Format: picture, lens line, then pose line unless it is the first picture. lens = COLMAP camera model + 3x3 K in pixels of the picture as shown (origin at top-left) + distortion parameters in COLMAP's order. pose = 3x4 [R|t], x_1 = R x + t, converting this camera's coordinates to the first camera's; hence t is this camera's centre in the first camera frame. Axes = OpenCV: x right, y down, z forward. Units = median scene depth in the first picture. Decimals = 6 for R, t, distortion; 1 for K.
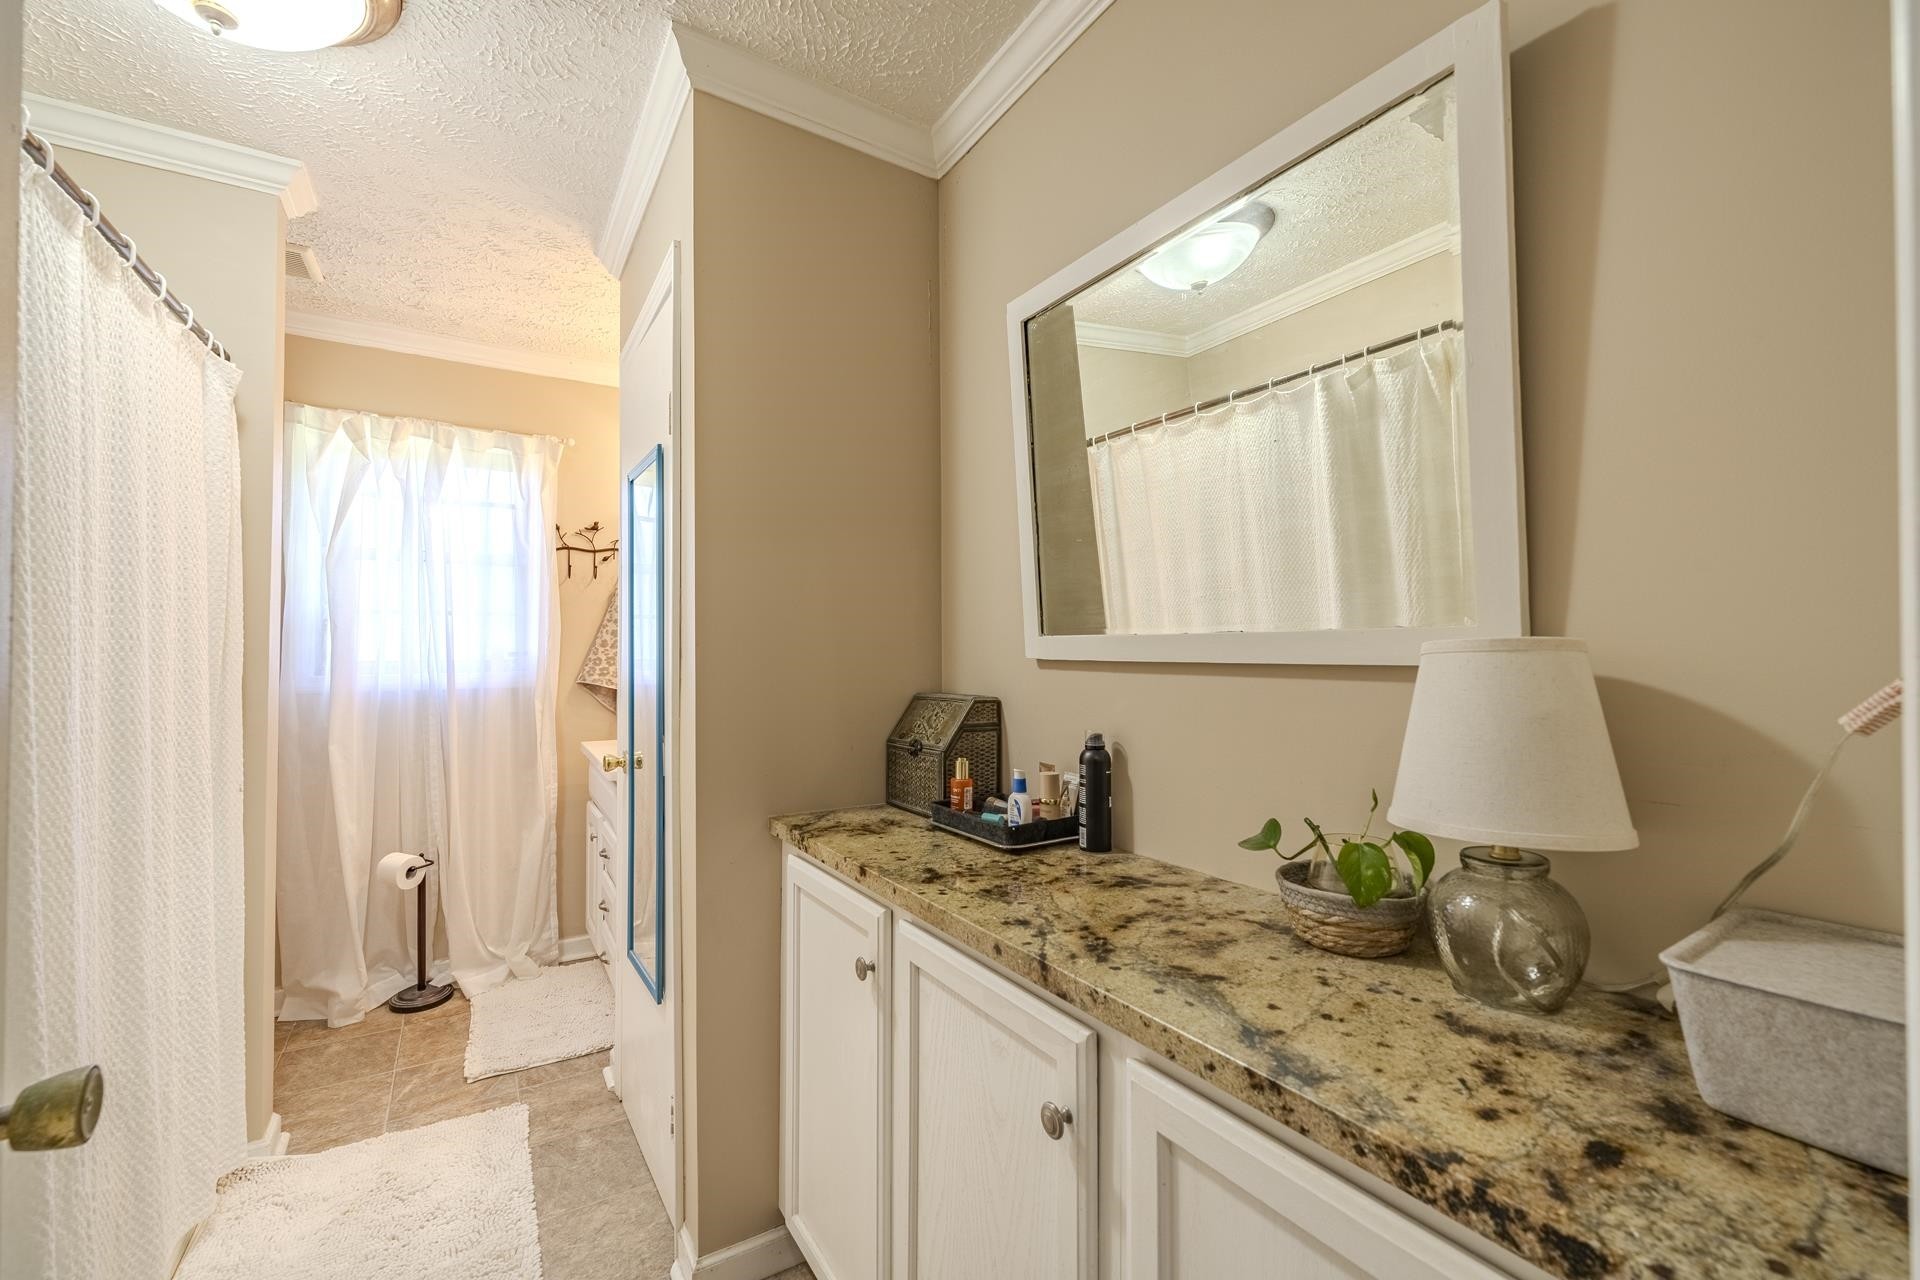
lens RADIAL K [[769.1, 0, 952.4], [0, 769.1, 644.1], [0, 0, 1]] dist [0.001394, -0.001981]
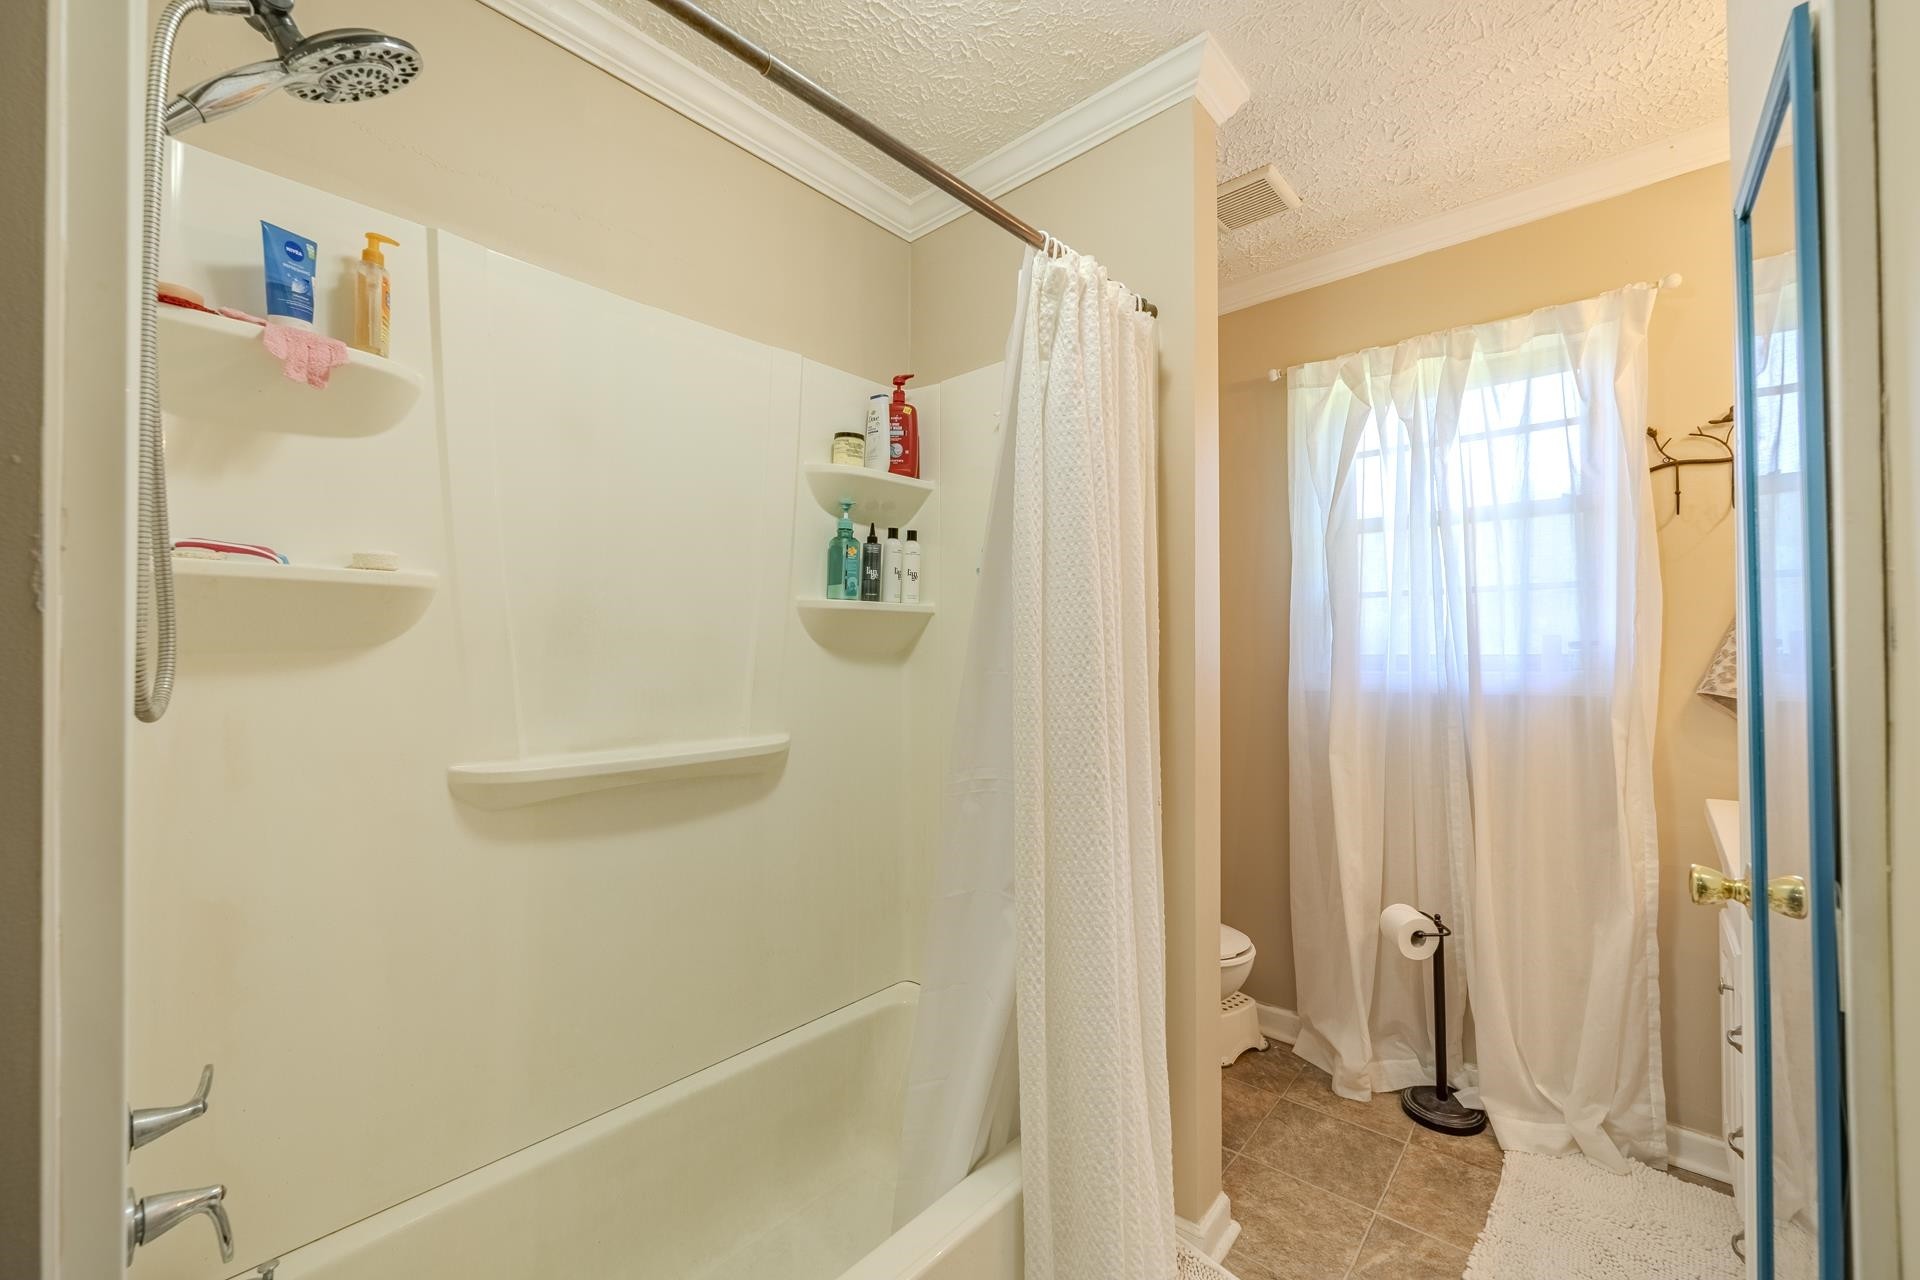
lens RADIAL K [[769.1, 0, 963.0], [0, 769.1, 641.5], [0, 0, 1]] dist [0.001394, -0.001981]
pose [[0.286258, -0.011591, -0.958082, -0.103506], [0.018135, 0.999813, -0.006678, 0.005938], [0.957981, -0.015463, 0.286415, 0.340234]]
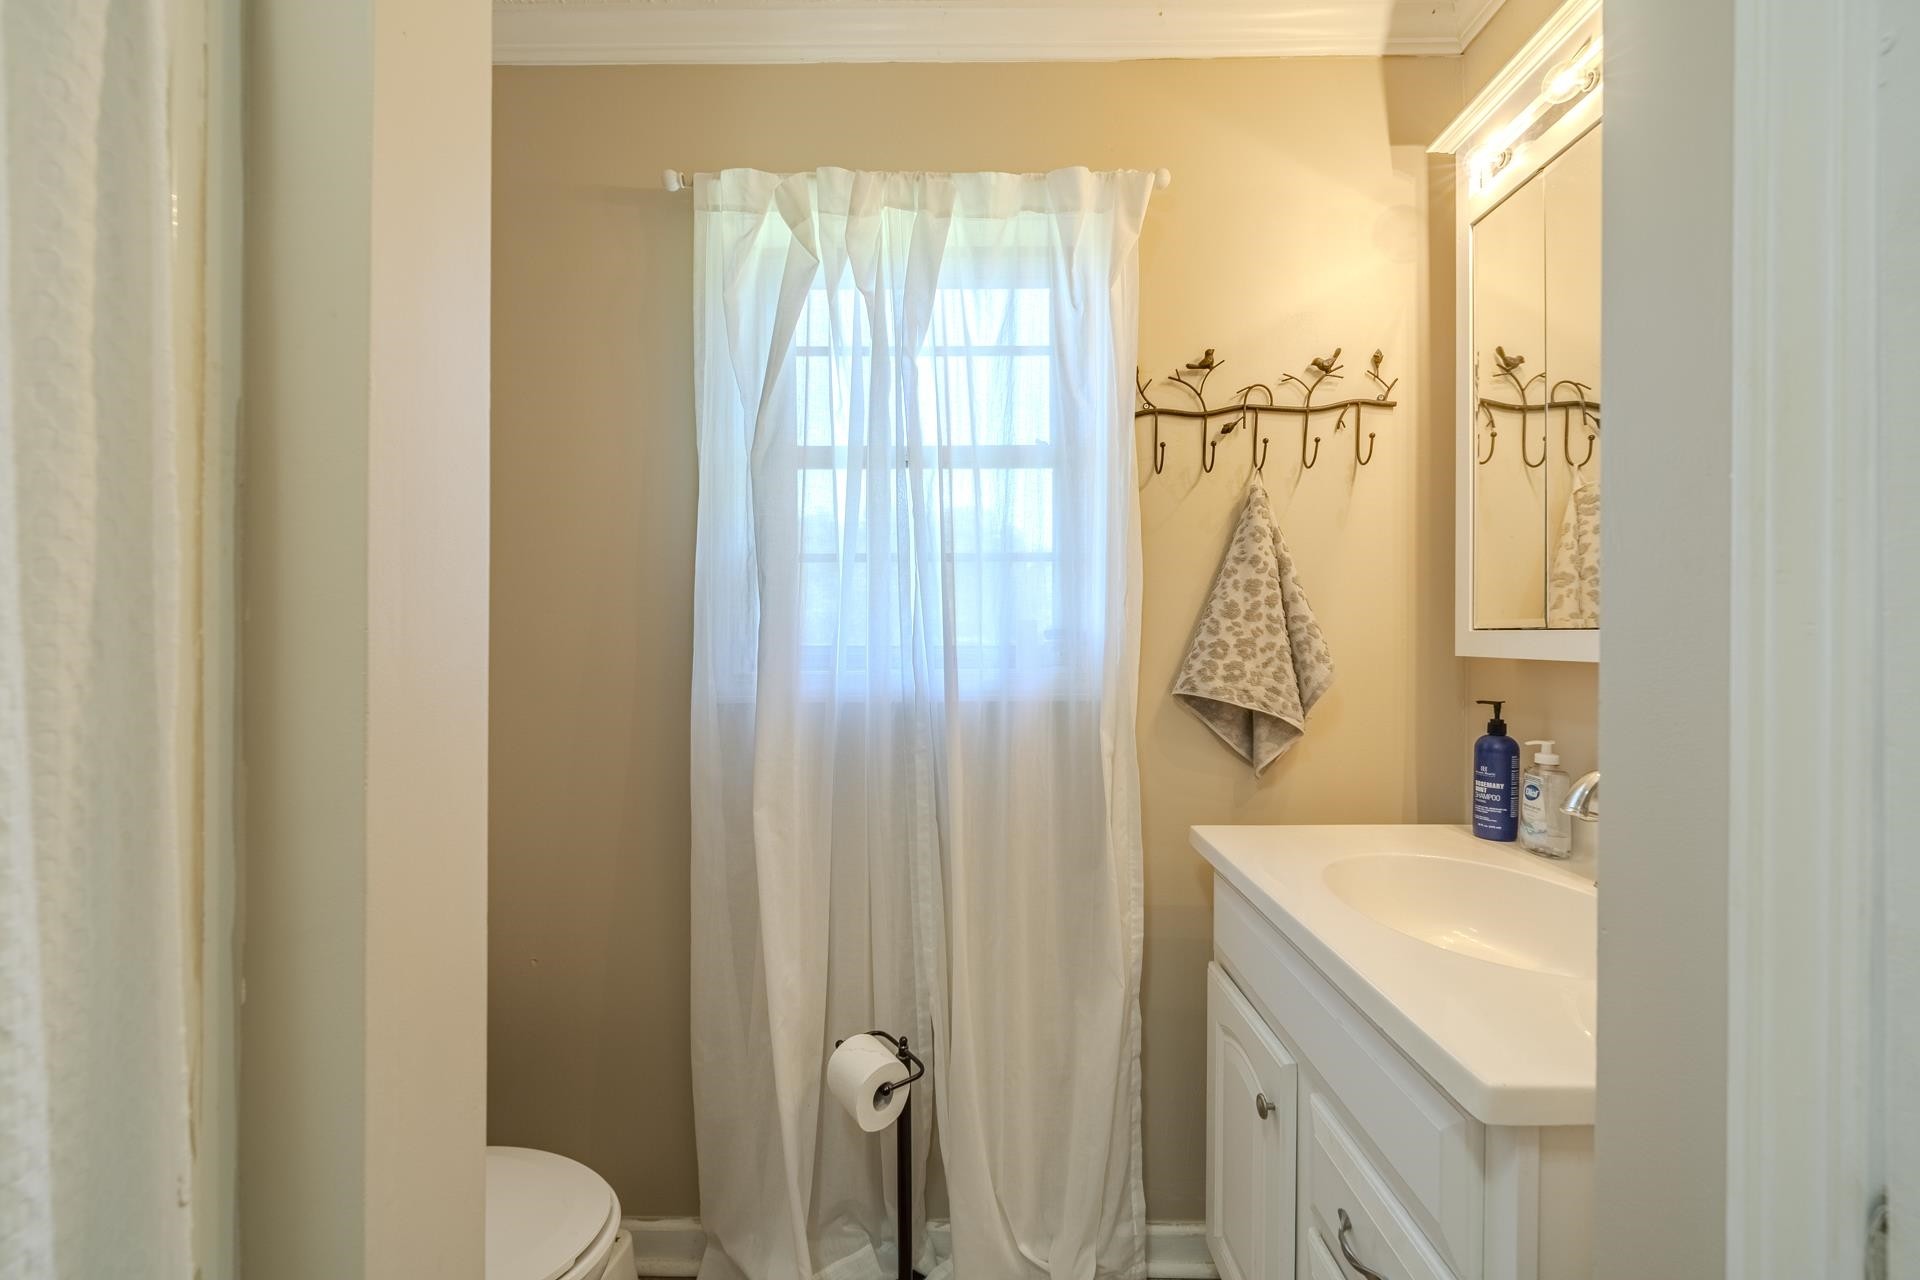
lens RADIAL K [[769.1, 0, 957.0], [0, 769.1, 641.0], [0, 0, 1]] dist [0.001394, -0.001981]
pose [[0.841494, 0.002781, -0.540259, -0.380554], [0.006213, 0.999871, 0.014823, 0.010954], [0.540230, -0.015830, 0.841368, 0.584876]]
